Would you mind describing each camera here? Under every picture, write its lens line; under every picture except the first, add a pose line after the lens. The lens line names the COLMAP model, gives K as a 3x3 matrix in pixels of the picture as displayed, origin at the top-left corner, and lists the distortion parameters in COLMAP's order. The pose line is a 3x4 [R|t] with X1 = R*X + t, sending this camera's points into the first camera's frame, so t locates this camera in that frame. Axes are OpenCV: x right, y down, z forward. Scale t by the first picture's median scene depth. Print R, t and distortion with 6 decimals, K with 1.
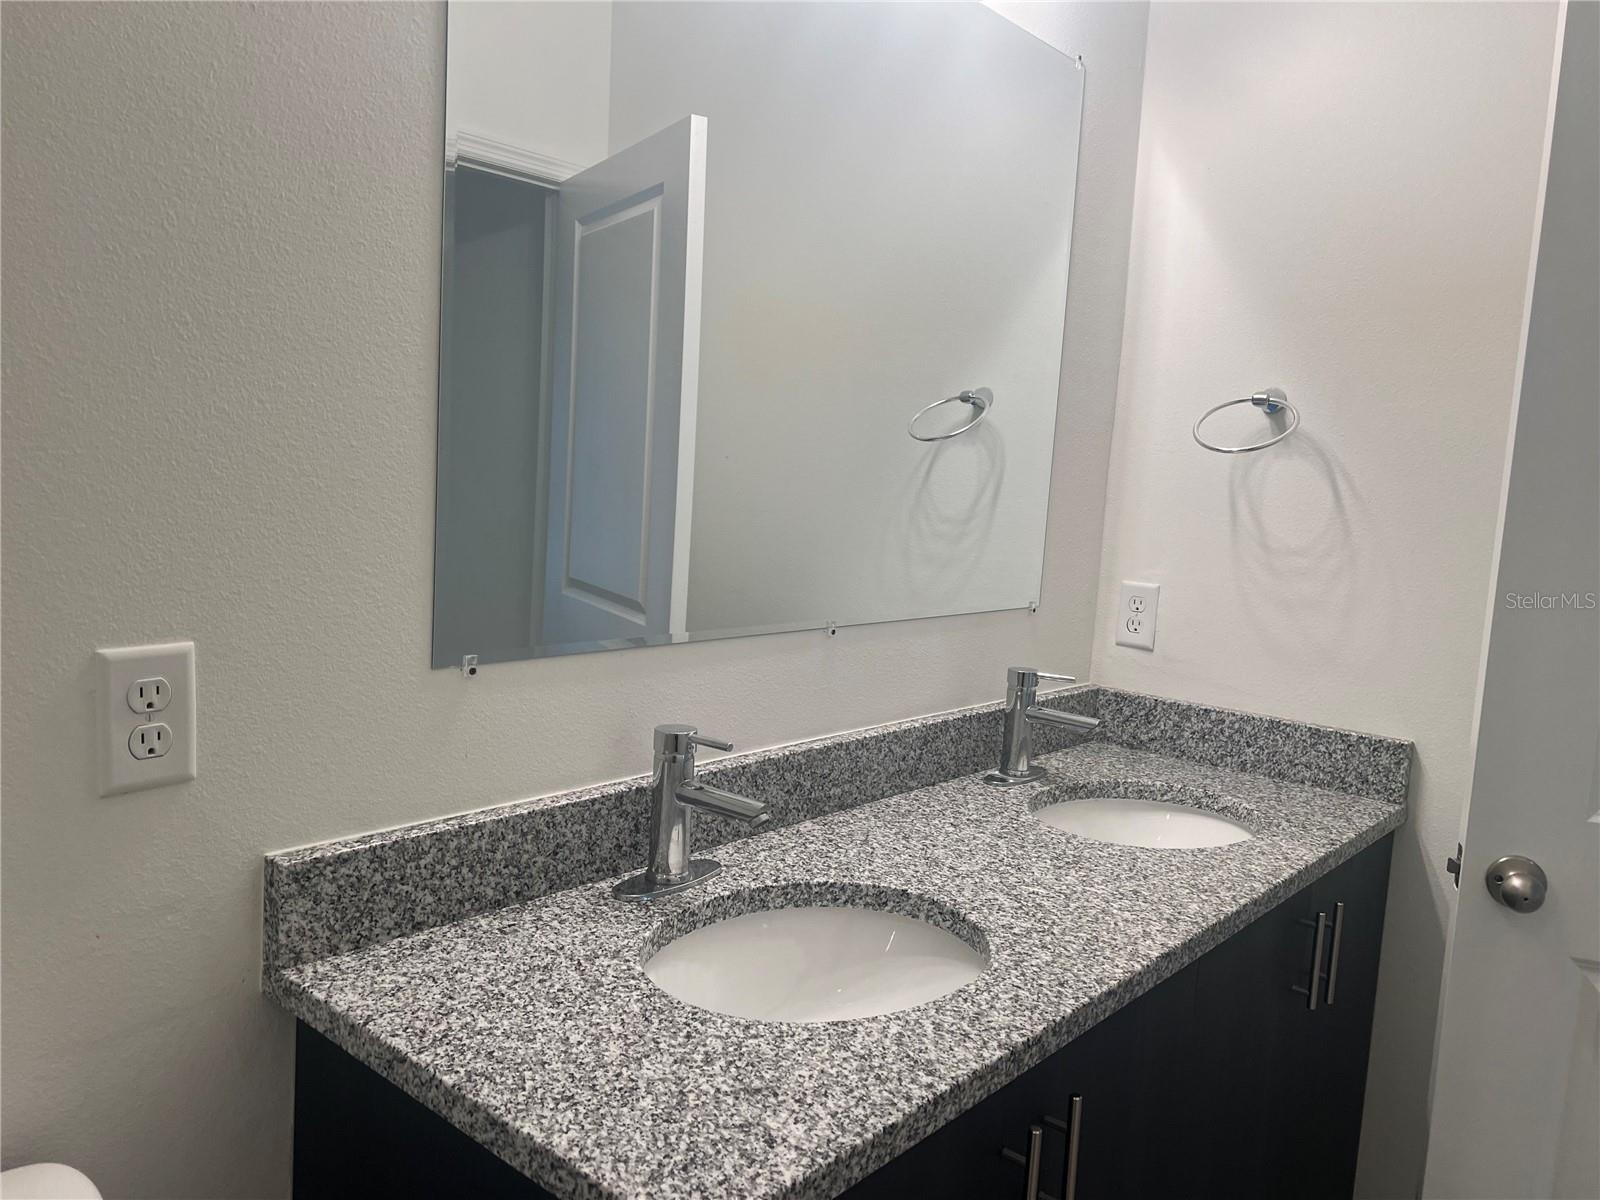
lens RADIAL K [[1202.2, 0, 799.5], [0, 1202.2, 609.1], [0, 0, 1]] dist [0.068775, -0.090067]
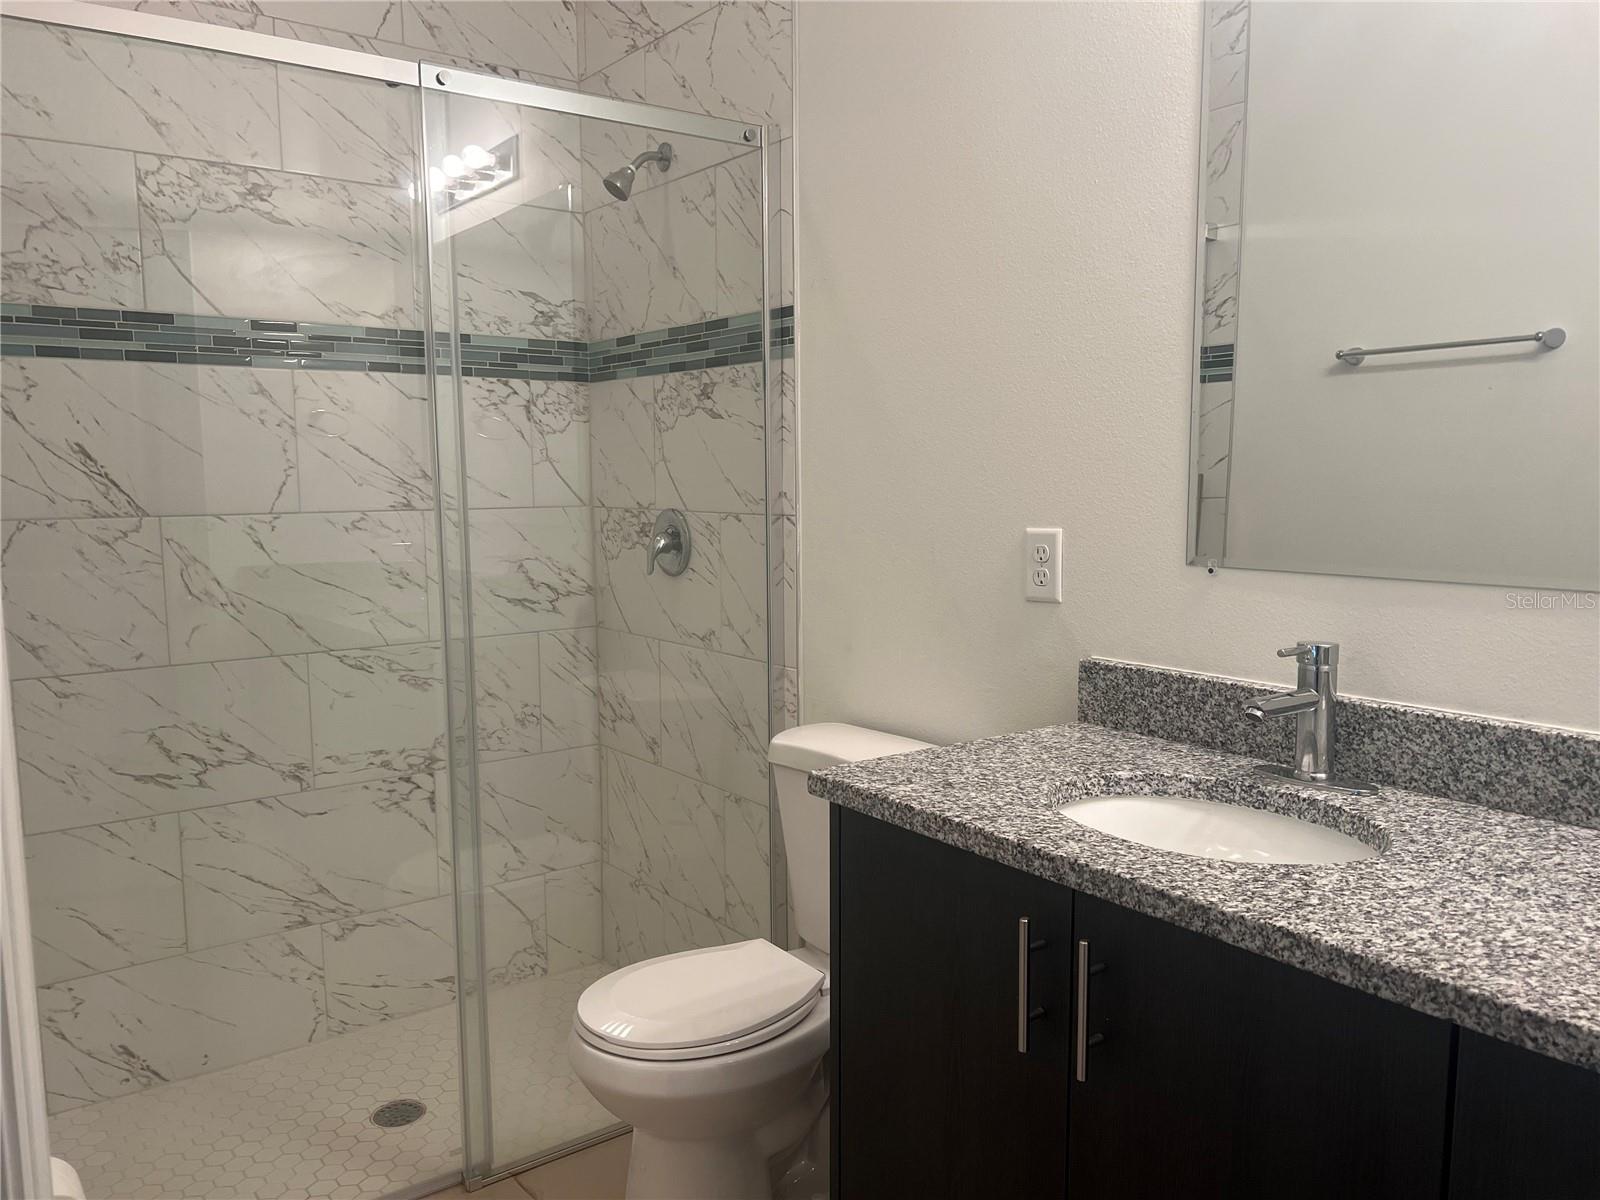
lens RADIAL K [[1202.2, 0, 799.5], [0, 1202.2, 609.1], [0, 0, 1]] dist [0.068775, -0.090067]
pose [[-0.219495, 0.048328, -0.974416, 1.228212], [-0.124794, 0.989177, 0.077171, 0.047996], [0.967599, 0.138540, -0.211088, 0.865423]]
